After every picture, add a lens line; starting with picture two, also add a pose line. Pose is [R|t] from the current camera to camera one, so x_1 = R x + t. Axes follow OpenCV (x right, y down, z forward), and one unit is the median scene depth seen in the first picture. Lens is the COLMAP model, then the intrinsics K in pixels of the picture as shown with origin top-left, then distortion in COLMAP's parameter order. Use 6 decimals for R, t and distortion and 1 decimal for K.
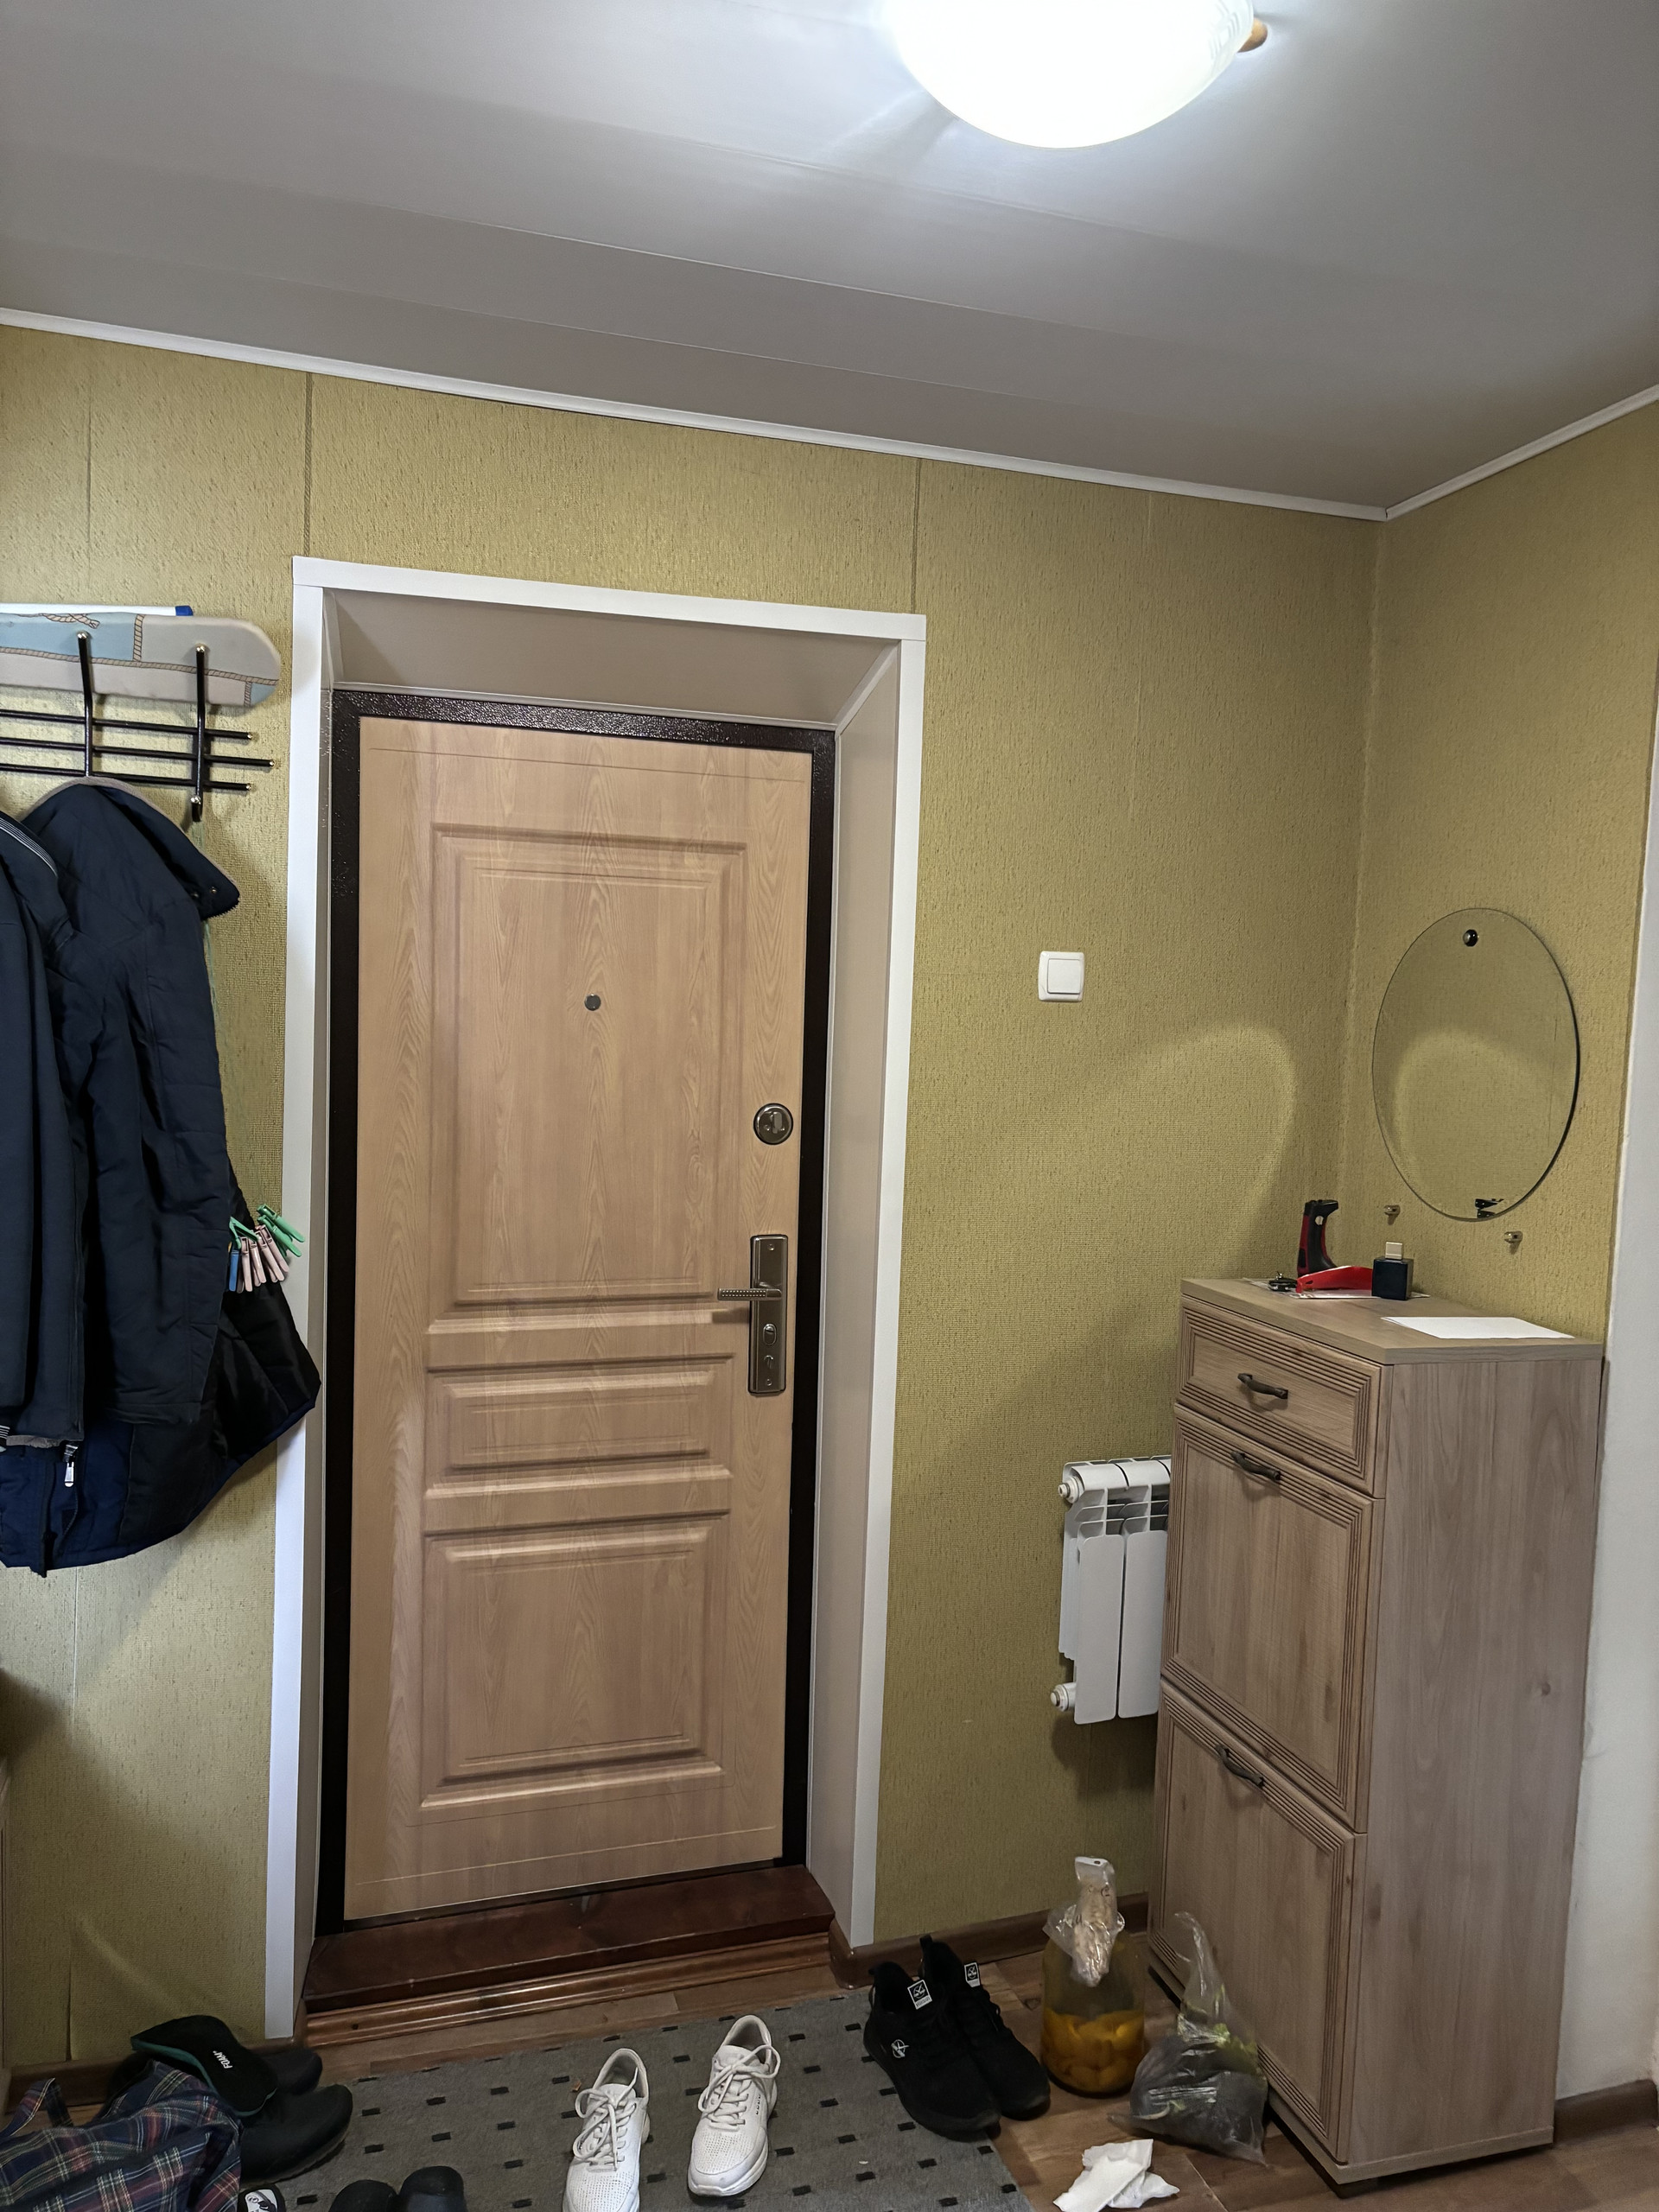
lens RADIAL K [[1662.1, 0, 843.0], [0, 1662.1, 1099.5], [0, 0, 1]] dist [0.044612, -0.046167]
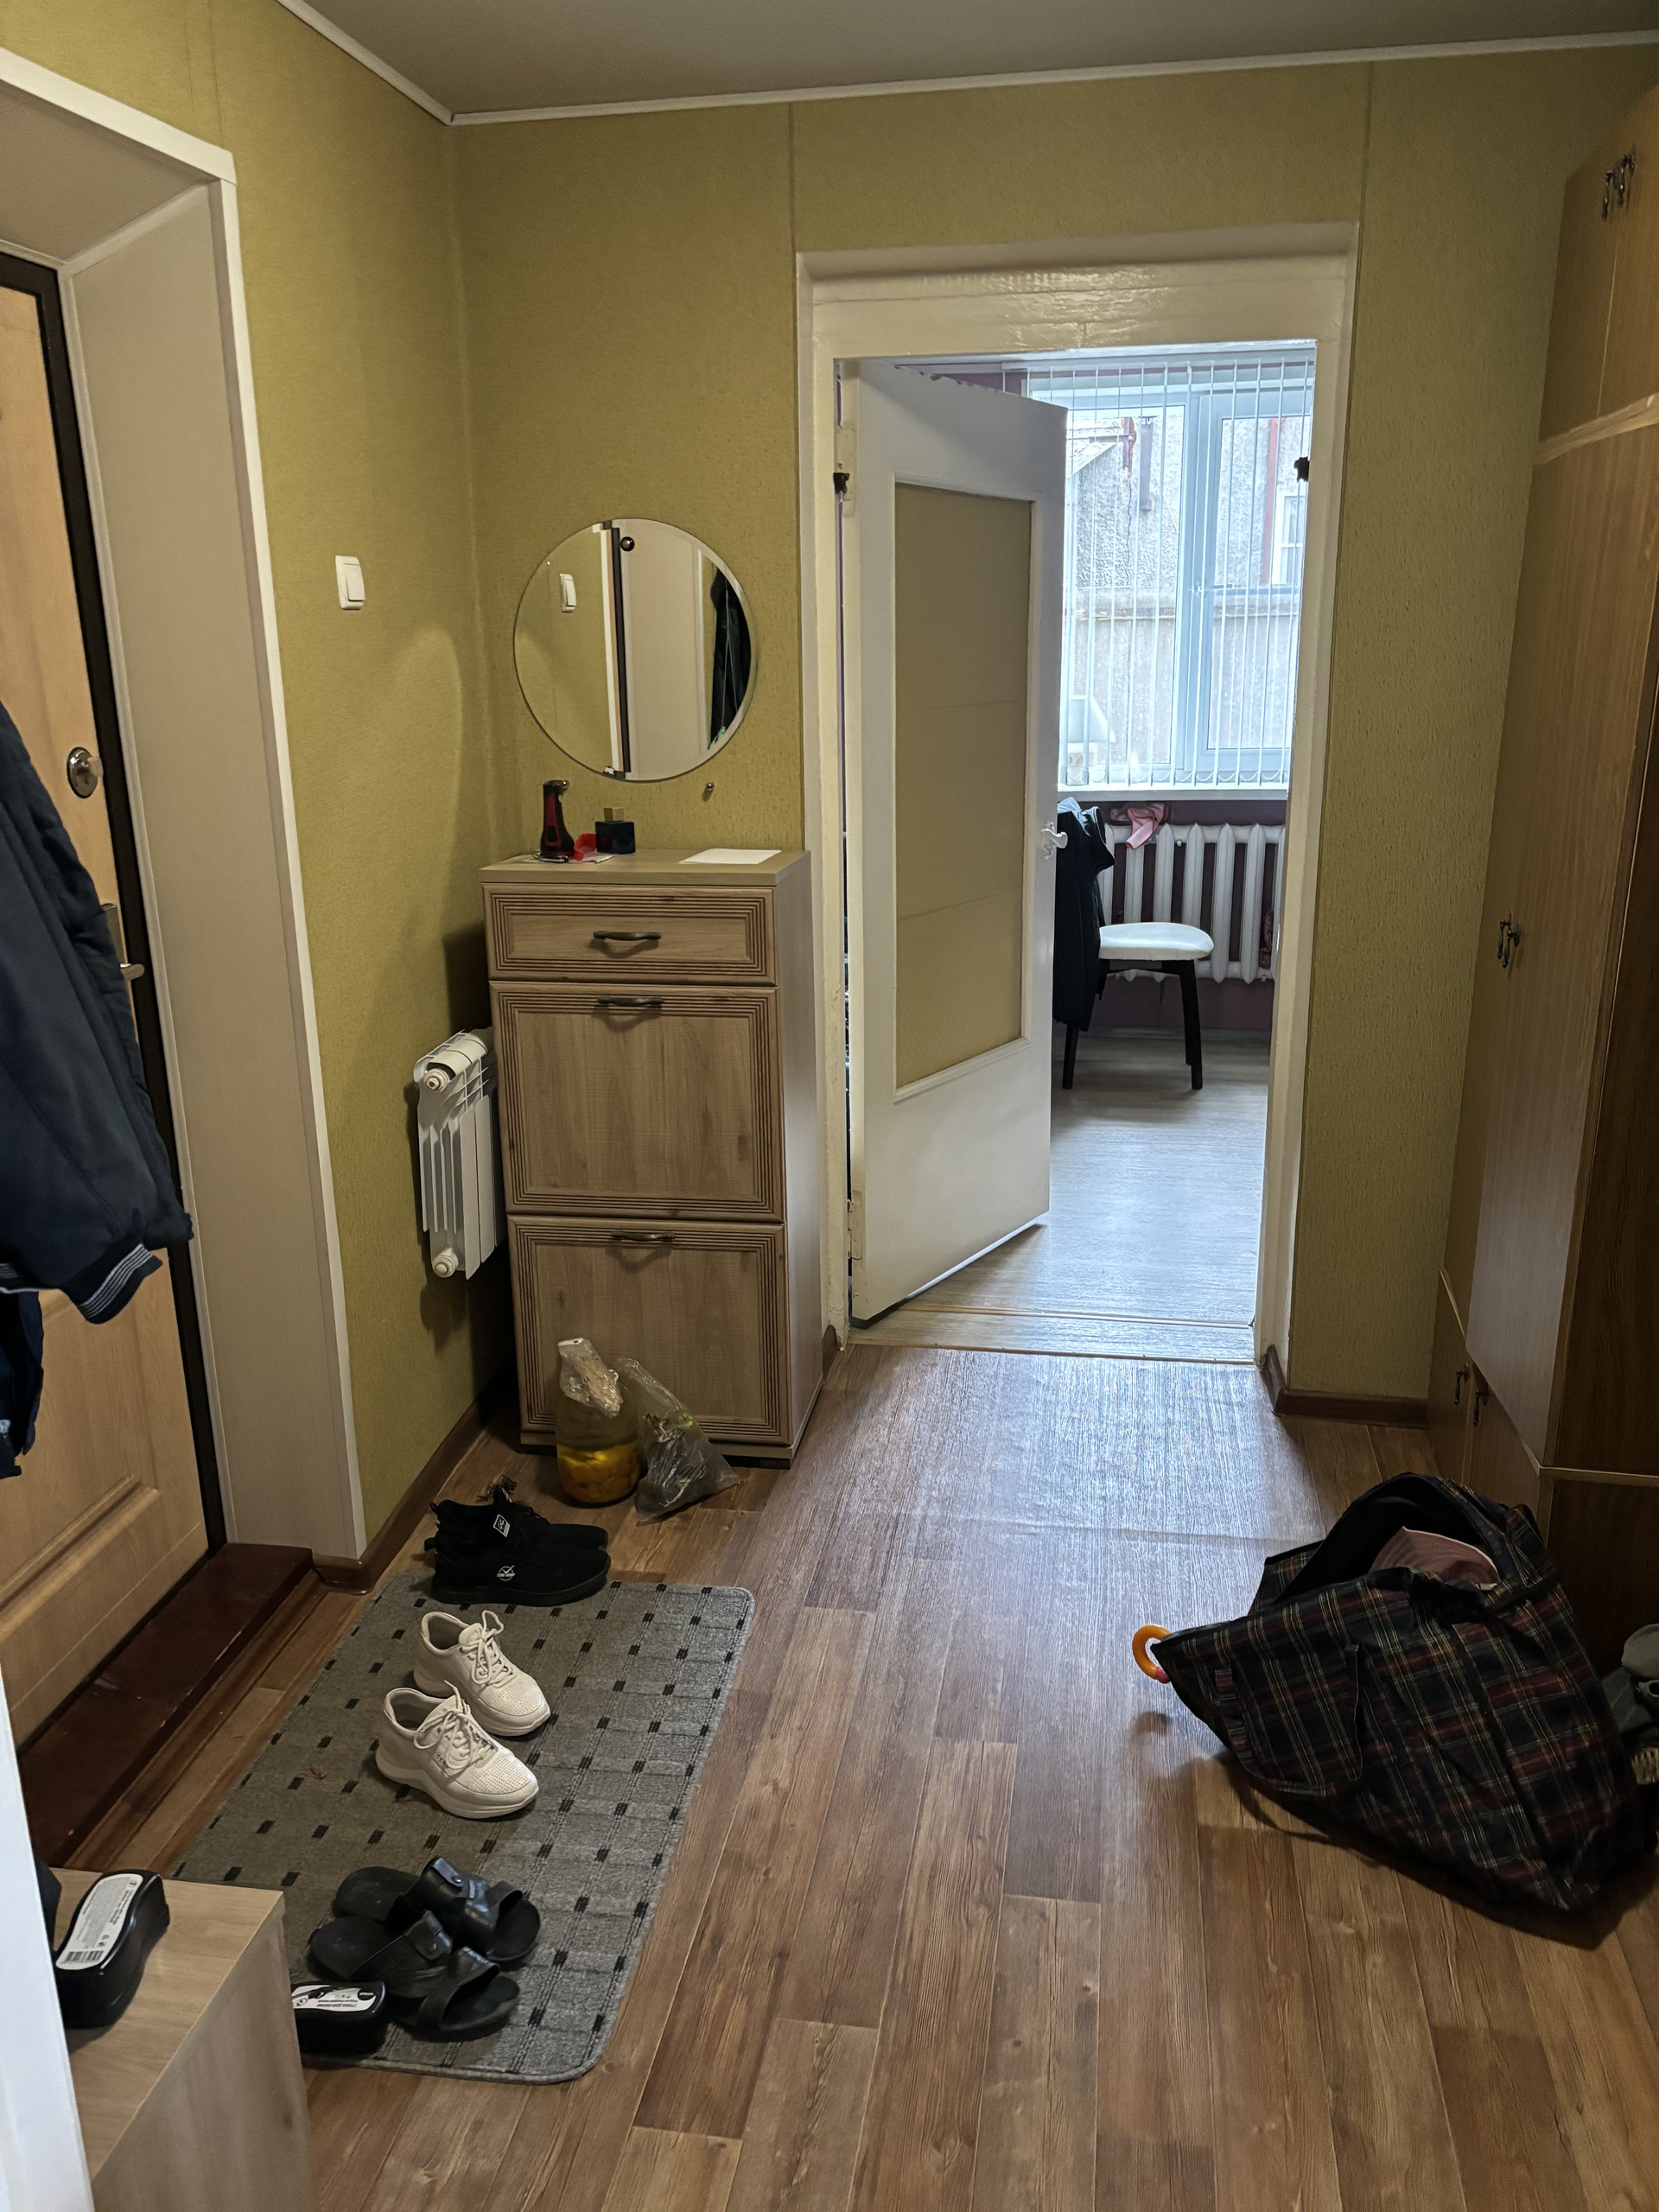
lens RADIAL K [[1662.1, 0, 904.3], [0, 1662.1, 1091.2], [0, 0, 1]] dist [0.044612, -0.046167]
pose [[0.420175, -0.279579, 0.863301, -0.750140], [0.069235, 0.958459, 0.276699, -0.041822], [-0.904798, -0.056491, 0.422077, 0.302180]]
